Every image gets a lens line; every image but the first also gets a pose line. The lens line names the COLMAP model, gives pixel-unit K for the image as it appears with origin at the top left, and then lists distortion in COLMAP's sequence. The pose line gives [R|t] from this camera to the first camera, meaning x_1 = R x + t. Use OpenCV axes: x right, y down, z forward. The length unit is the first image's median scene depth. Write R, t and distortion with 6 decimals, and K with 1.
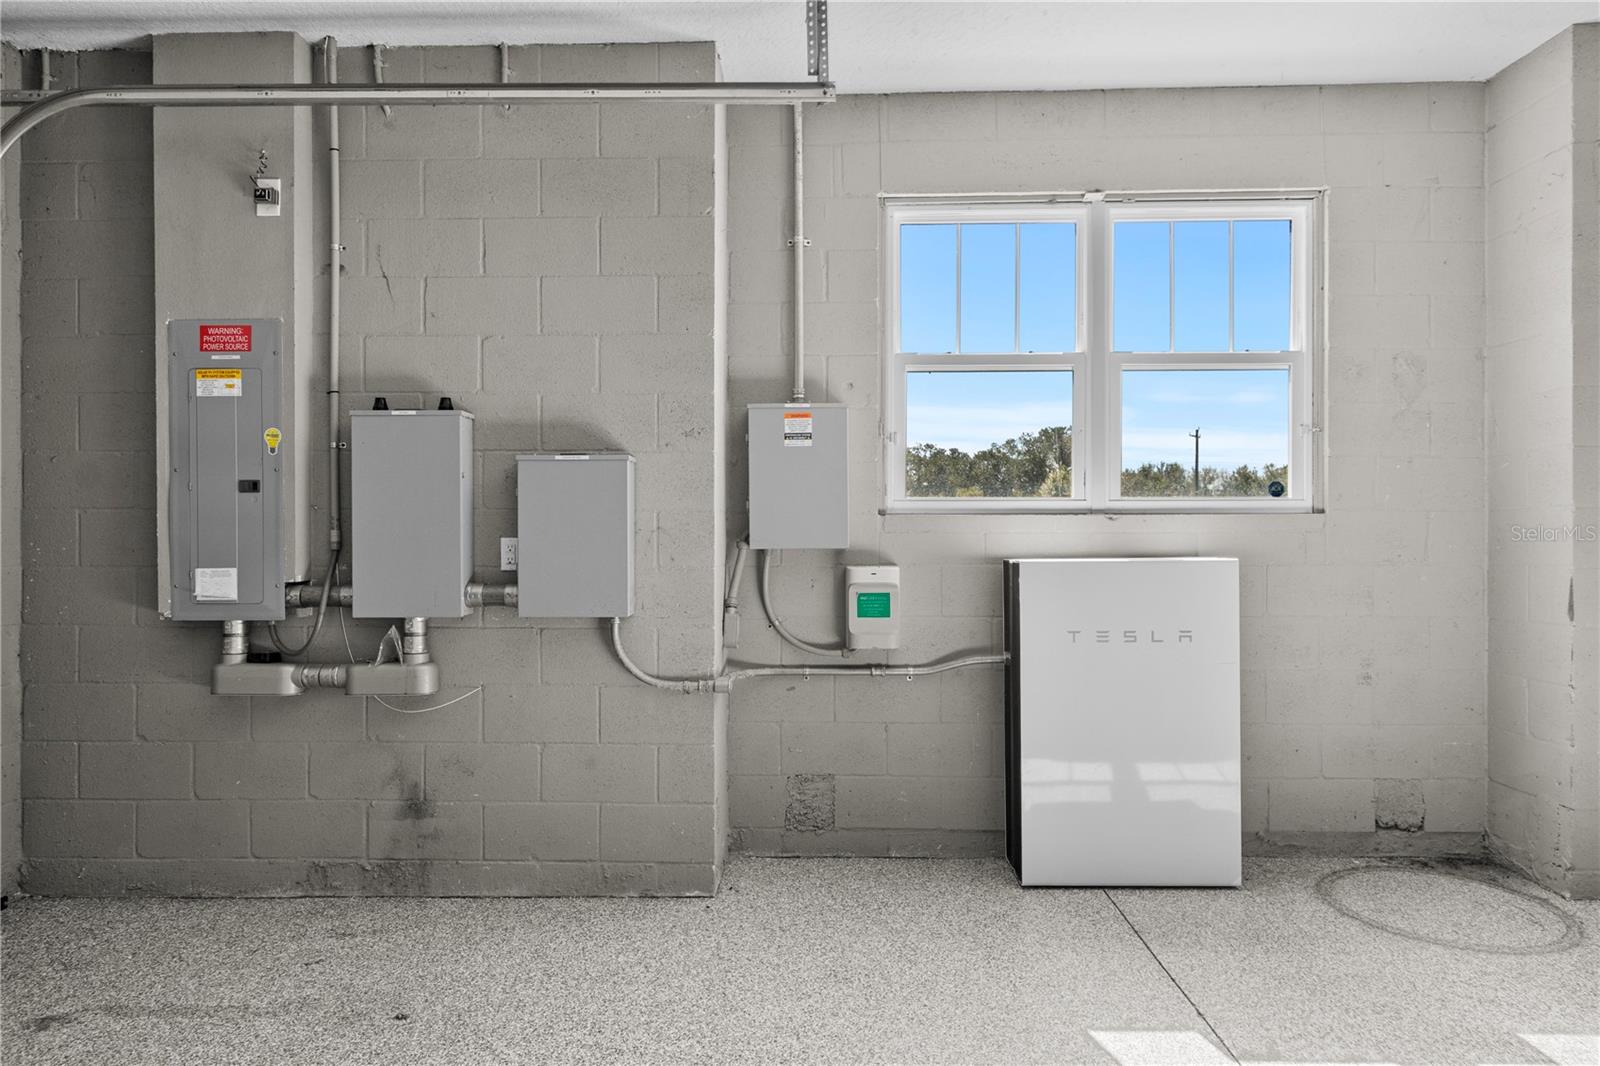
lens RADIAL K [[948.8, 0, 800.1], [0, 948.8, 538.1], [0, 0, 1]] dist [-0.001106, -0.000546]
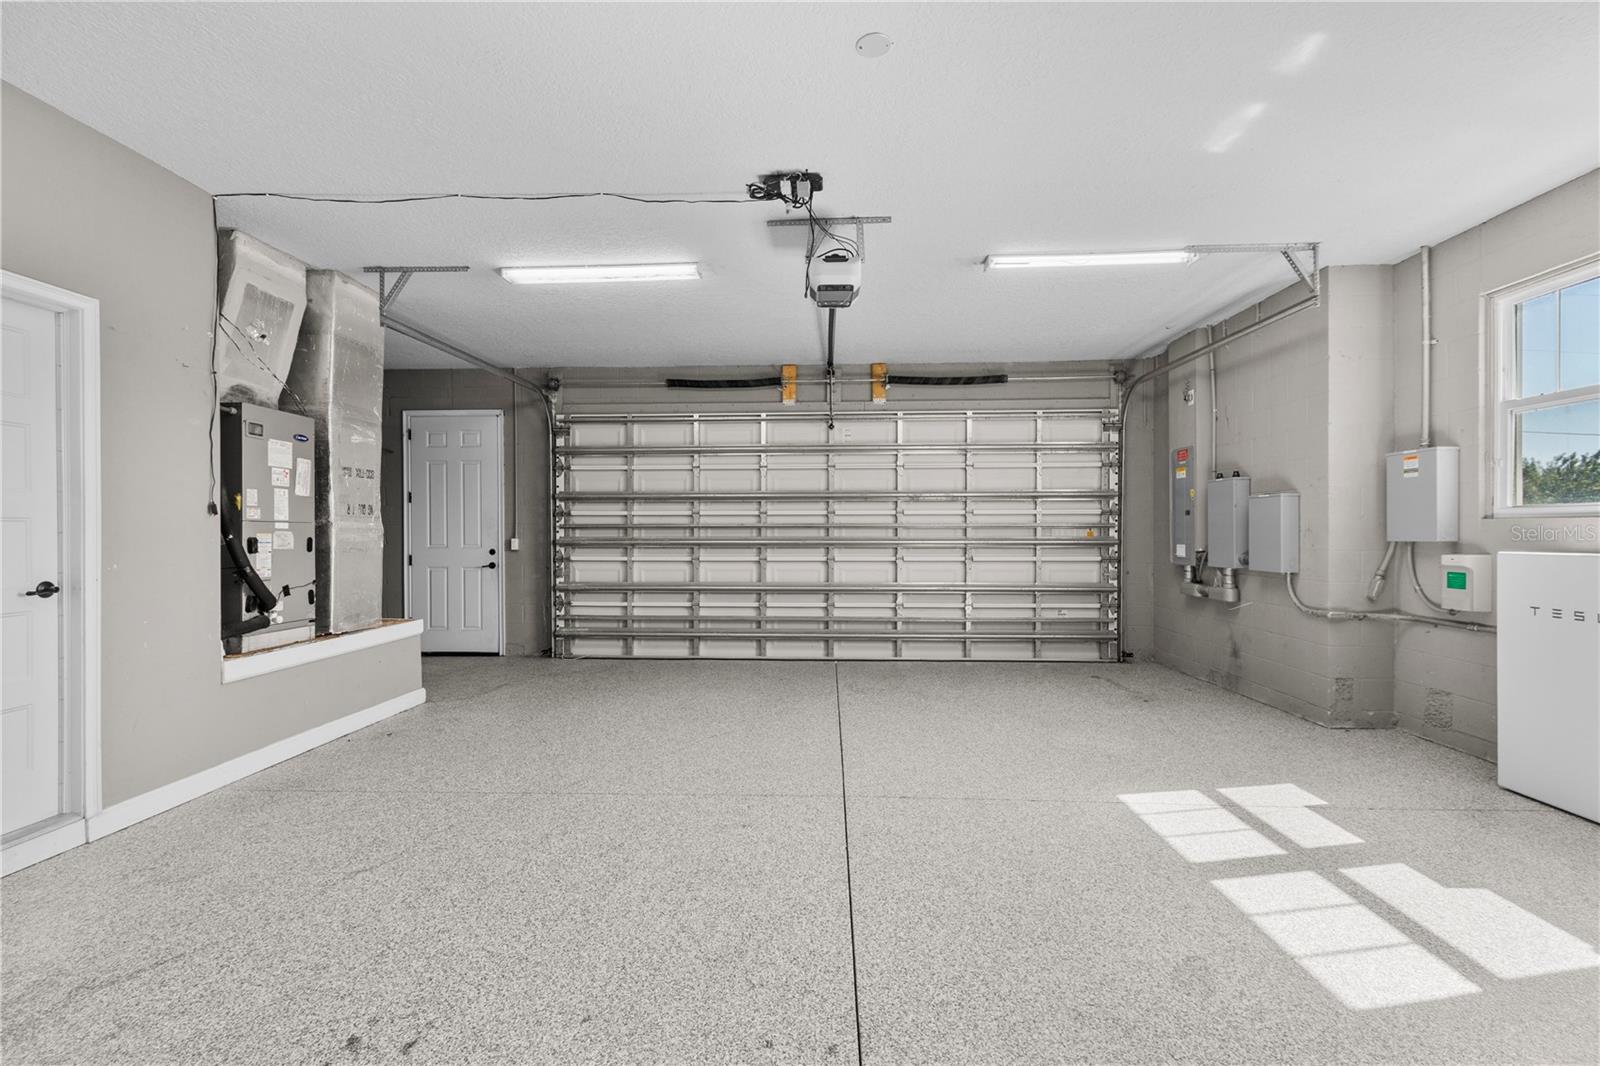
lens RADIAL K [[732.8, 0, 799.1], [0, 732.8, 532.3], [0, 0, 1]] dist [-0.002290, -0.000324]
pose [[-0.014207, 0.005067, -0.999886, 1.352923], [0.001460, 0.999986, 0.005047, -0.012950], [0.999898, -0.001388, -0.014215, -0.011166]]
